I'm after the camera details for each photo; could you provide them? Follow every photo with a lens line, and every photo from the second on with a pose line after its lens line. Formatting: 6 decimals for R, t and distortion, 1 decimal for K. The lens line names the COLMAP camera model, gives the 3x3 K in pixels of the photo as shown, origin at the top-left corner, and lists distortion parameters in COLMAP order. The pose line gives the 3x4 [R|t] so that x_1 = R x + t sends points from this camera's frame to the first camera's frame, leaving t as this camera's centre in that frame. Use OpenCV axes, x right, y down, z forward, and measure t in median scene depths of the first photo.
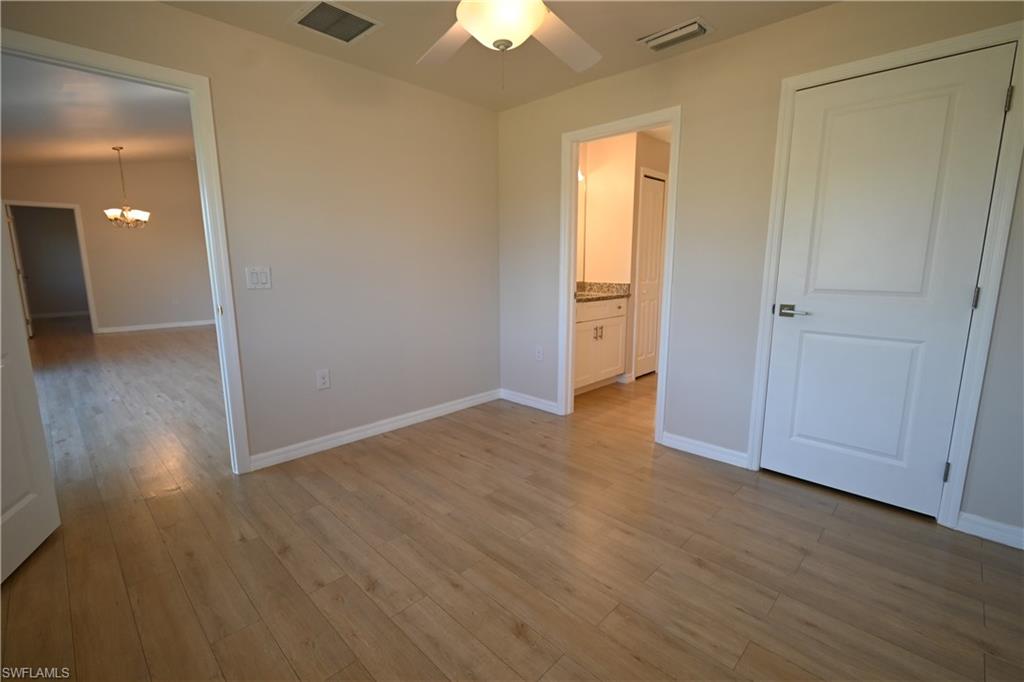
lens RADIAL K [[458.1, 0, 519.4], [0, 458.1, 339.2], [0, 0, 1]] dist [0.003660, -0.001187]
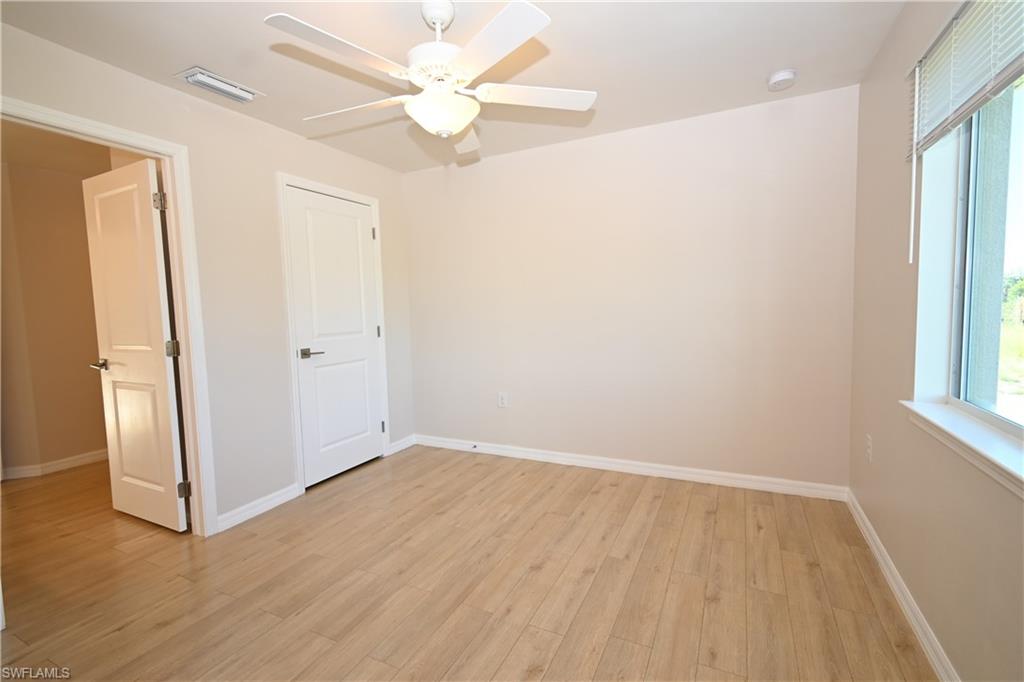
lens RADIAL K [[458.1, 0, 514.4], [0, 458.1, 339.8], [0, 0, 1]] dist [0.003660, -0.001187]
pose [[-0.310002, -0.064563, 0.948541, -0.952696], [0.183457, 0.974879, 0.126313, -0.184962], [-0.932868, 0.213174, -0.290370, 0.984866]]
